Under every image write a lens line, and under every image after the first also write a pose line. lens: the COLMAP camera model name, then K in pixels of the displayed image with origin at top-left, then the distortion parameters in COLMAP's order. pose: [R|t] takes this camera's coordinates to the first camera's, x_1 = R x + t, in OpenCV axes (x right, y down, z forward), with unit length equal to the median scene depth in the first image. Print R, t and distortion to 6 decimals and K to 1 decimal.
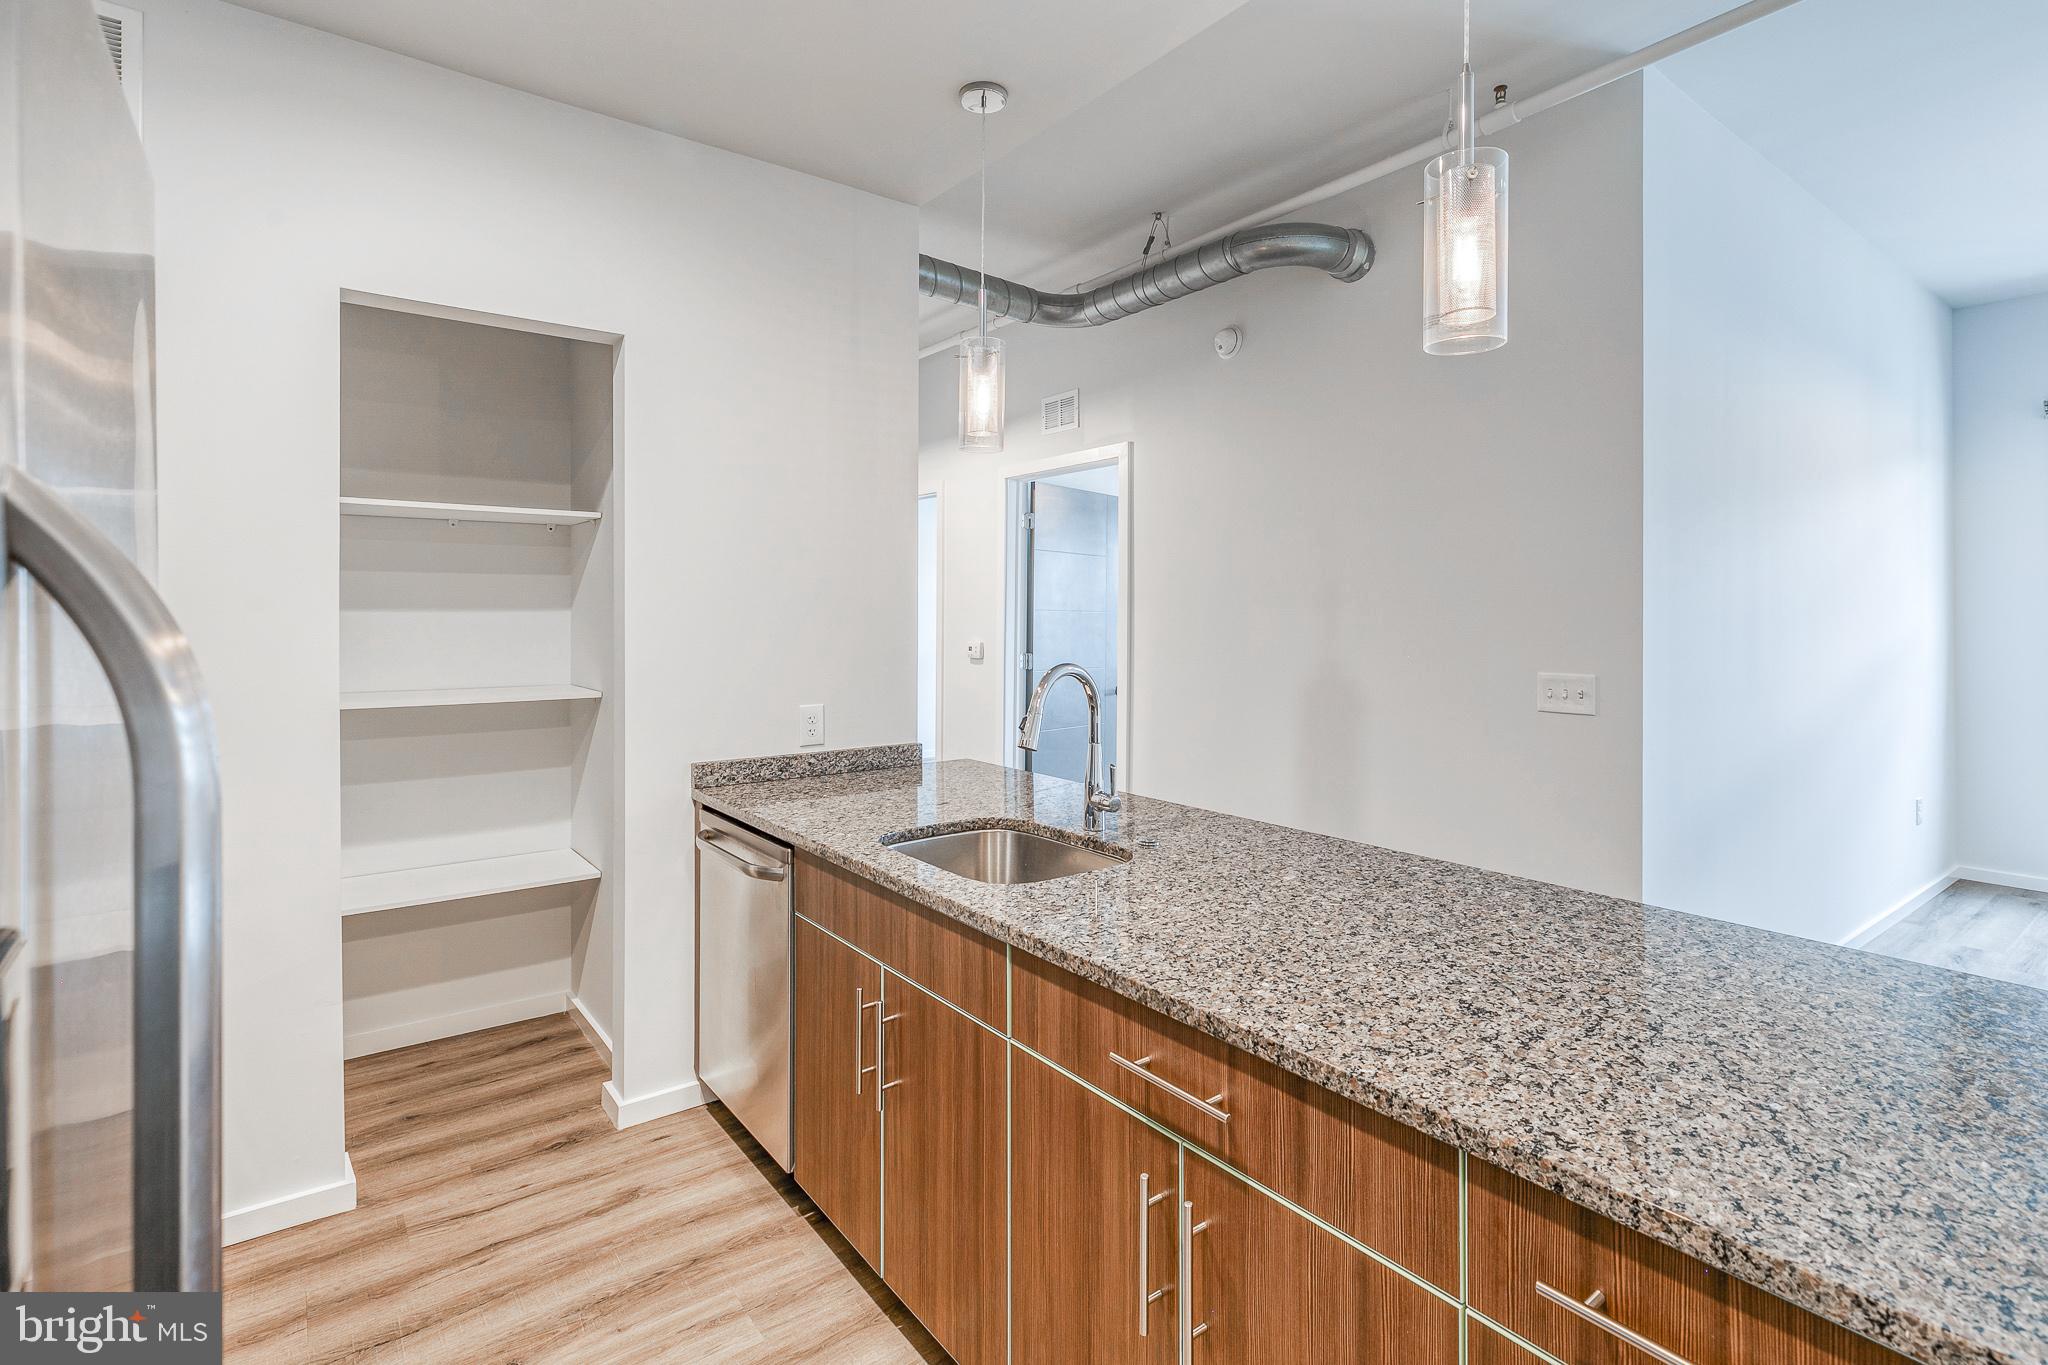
lens RADIAL K [[977.5, 0, 1027.5], [0, 977.5, 615.8], [0, 0, 1]] dist [-0.001567, 0.000030]
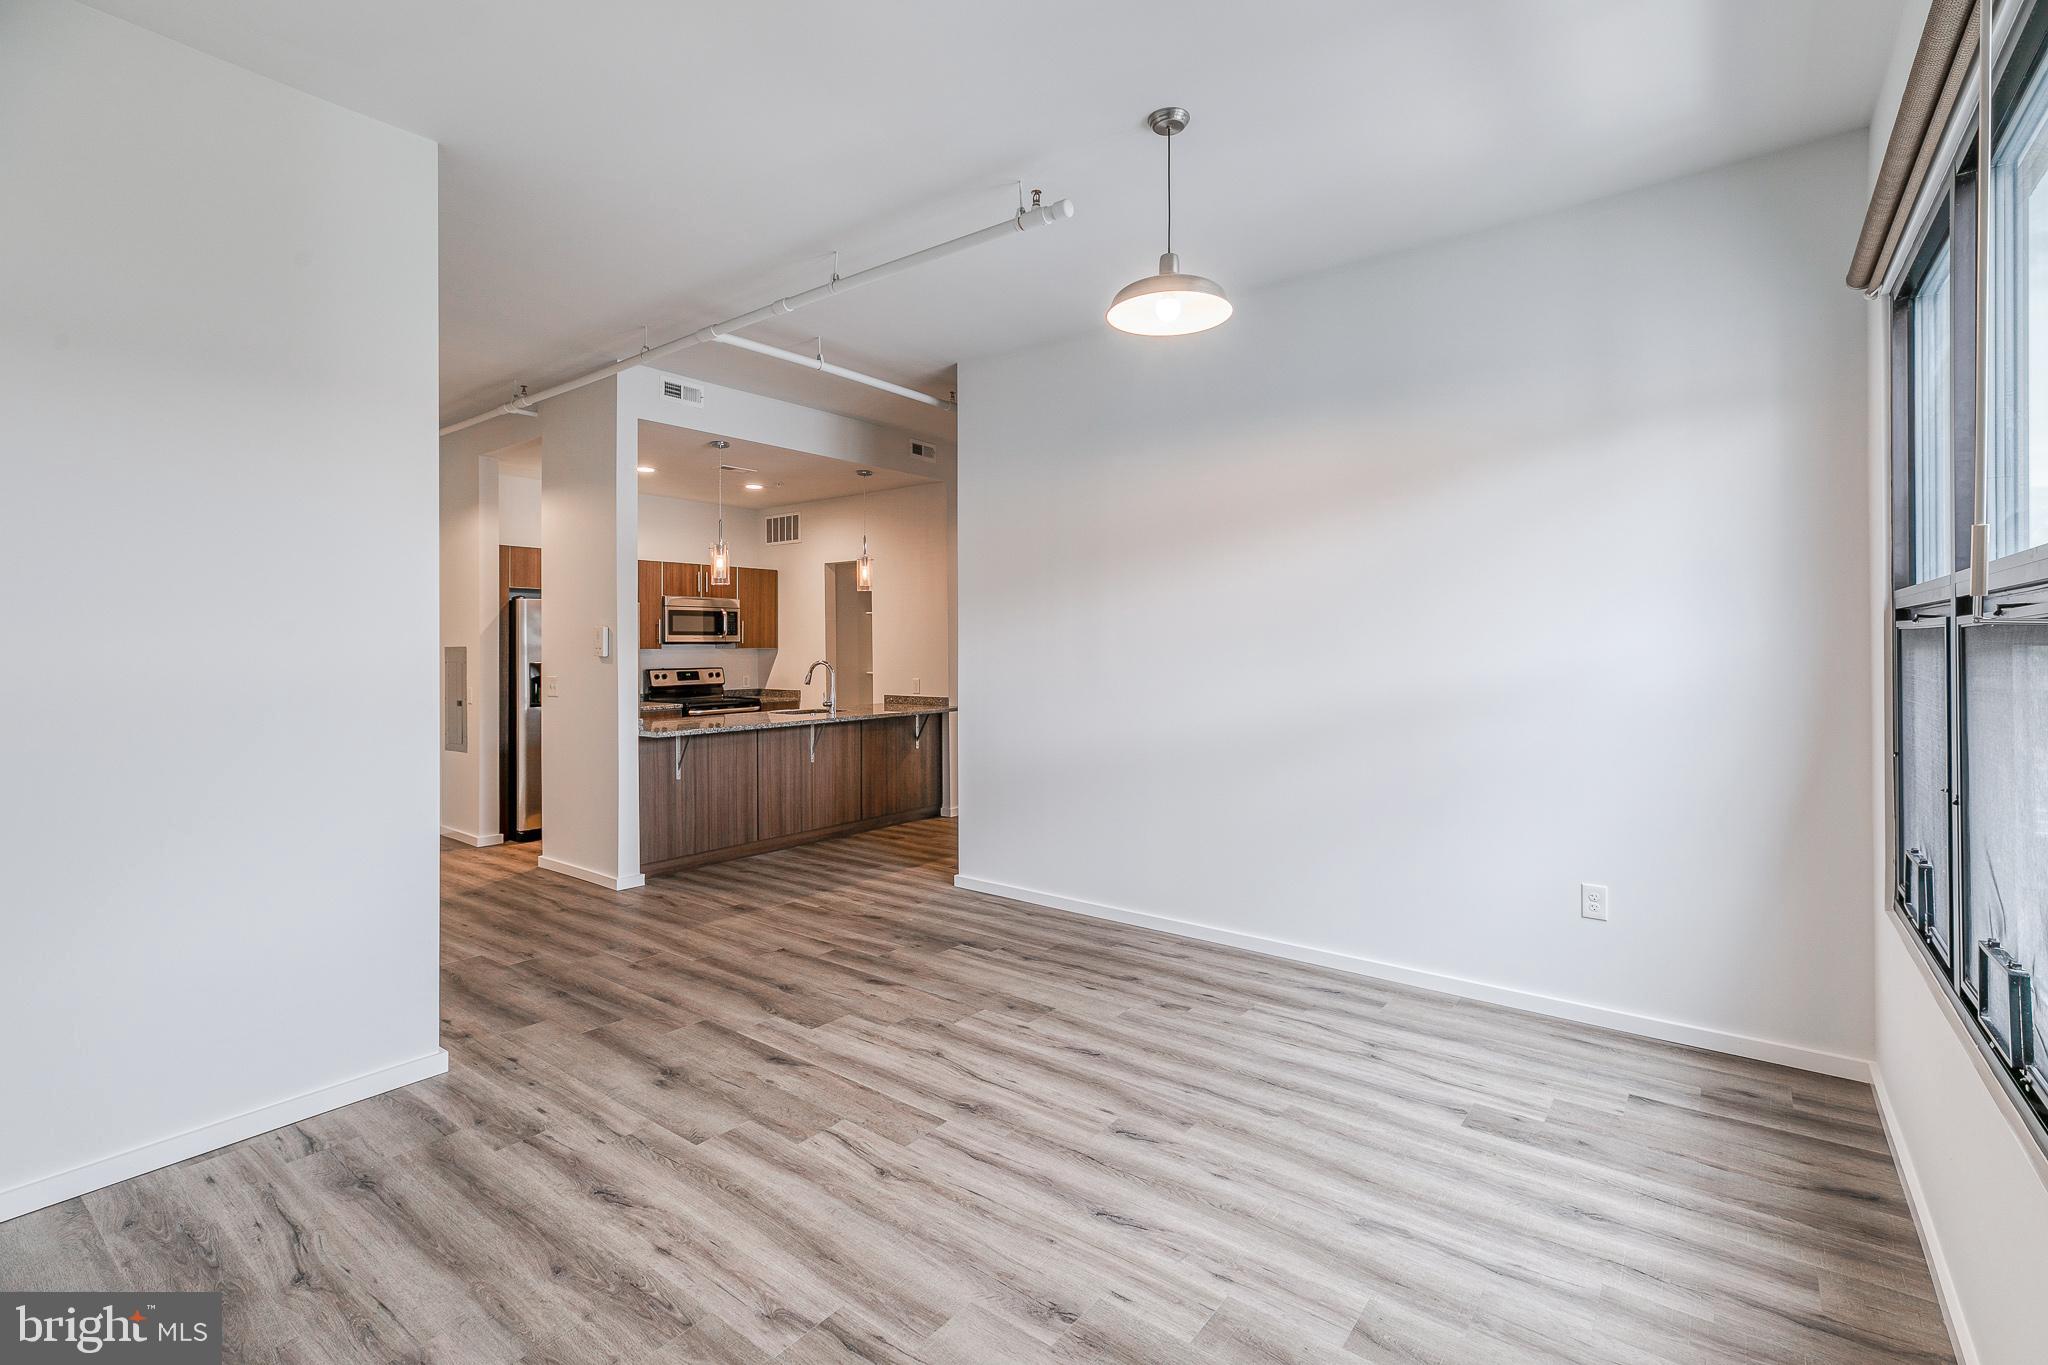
lens RADIAL K [[934.2, 0, 1025.8], [0, 934.2, 648.4], [0, 0, 1]] dist [-0.000599, 0.001064]
pose [[0.246484, 0.000447, -0.969147, 2.900633], [0.001625, 0.999998, 0.000875, 0.004610], [0.969145, -0.001790, 0.246483, 0.784017]]
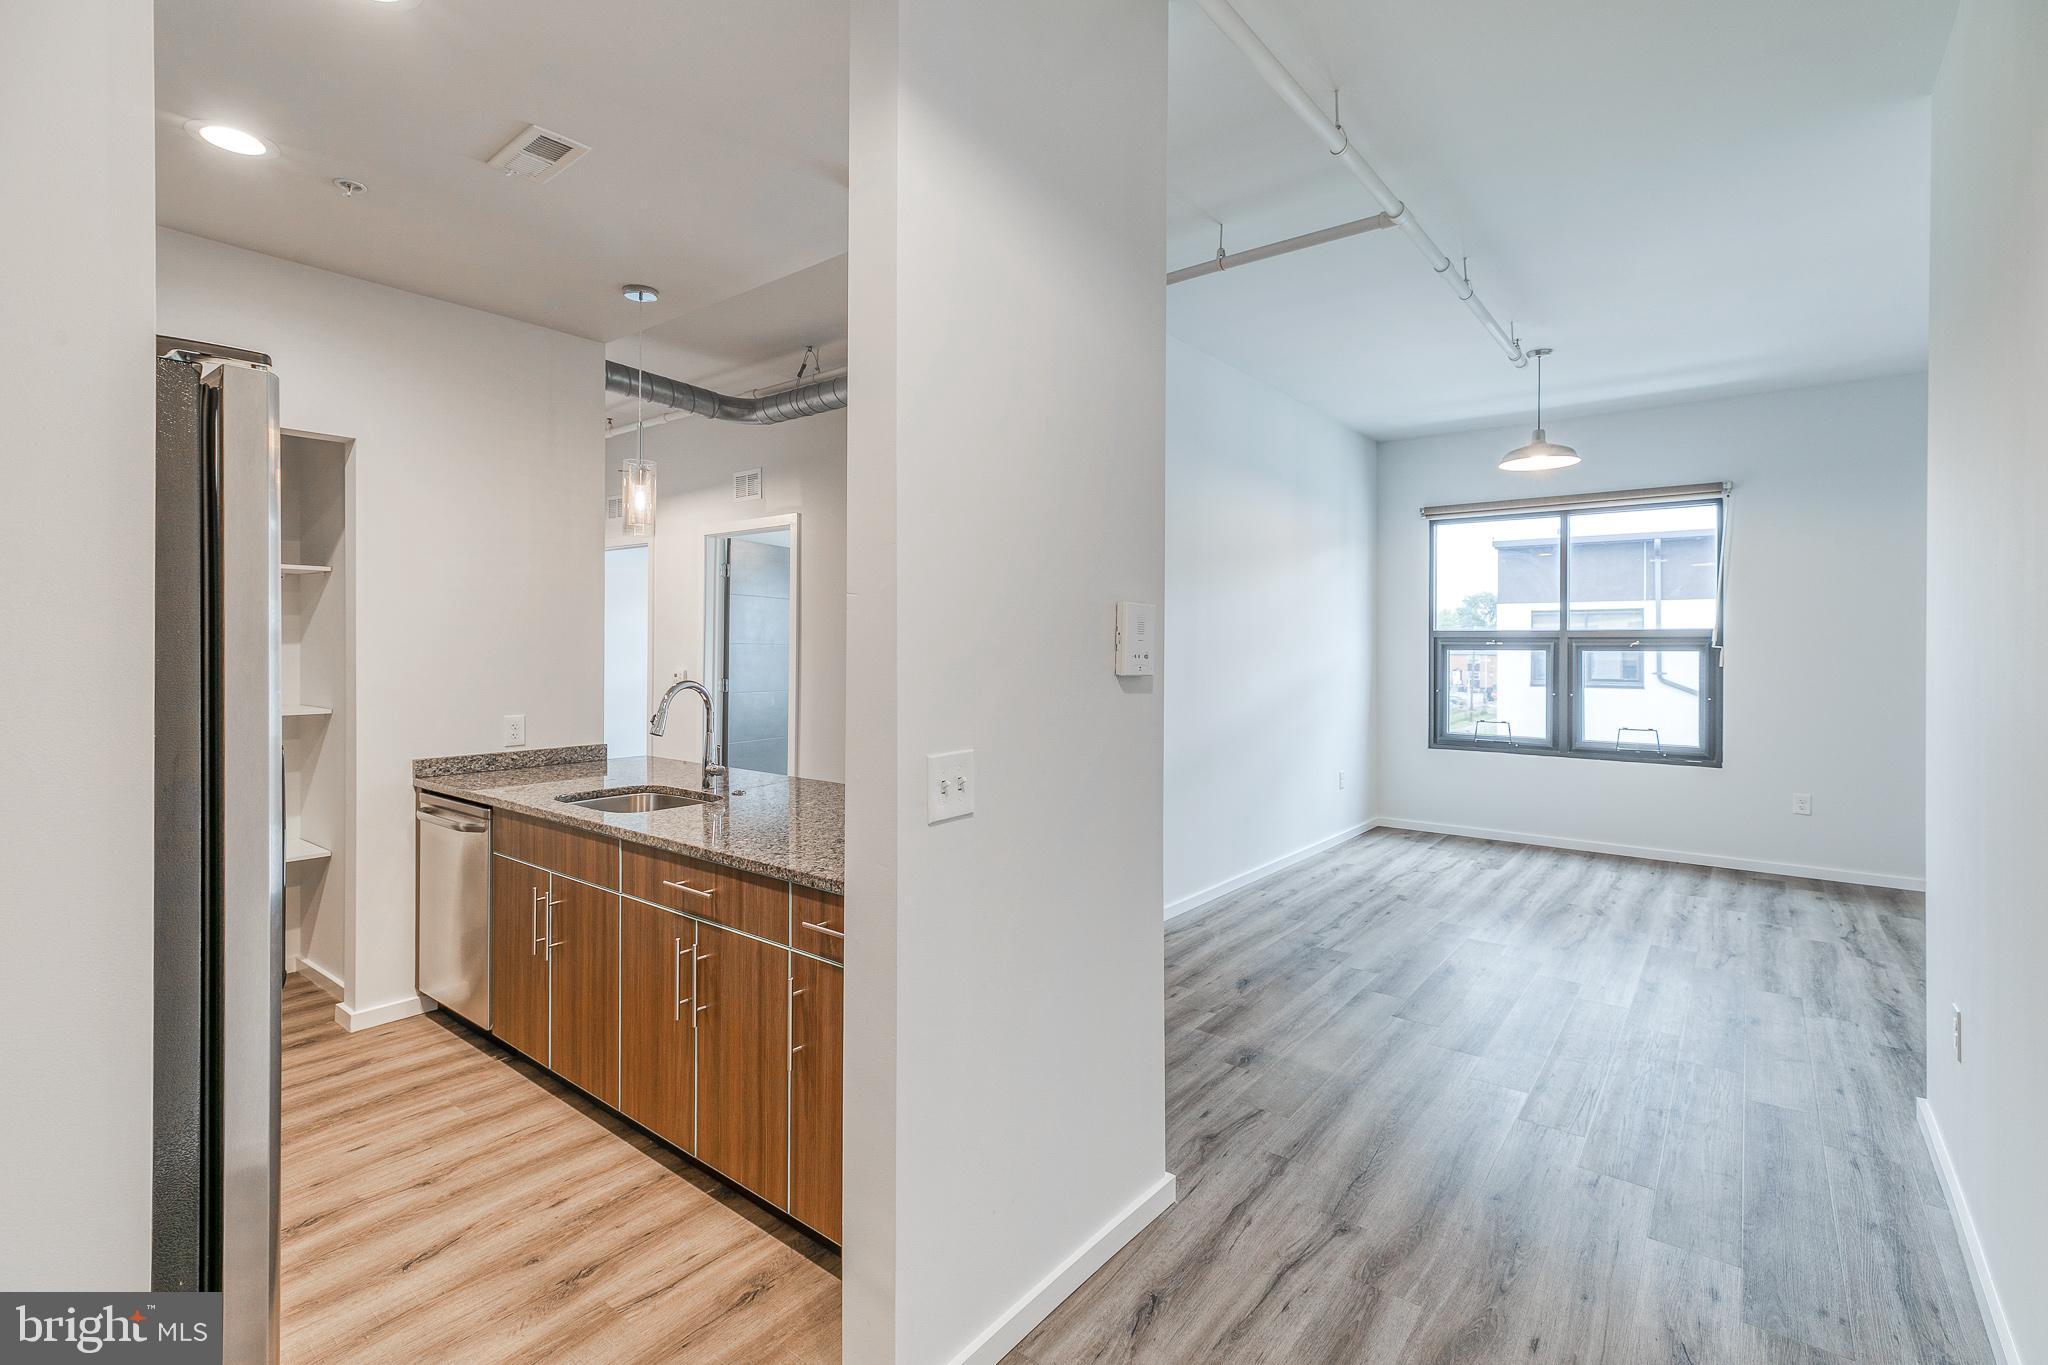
lens RADIAL K [[934.2, 0, 1025.8], [0, 934.2, 648.4], [0, 0, 1]] dist [-0.000599, 0.001064]
pose [[0.968554, 0.001333, 0.248801, 0.166507], [-0.001738, 0.999997, 0.001409, -0.004596], [-0.248798, -0.001797, 0.968554, -0.494770]]
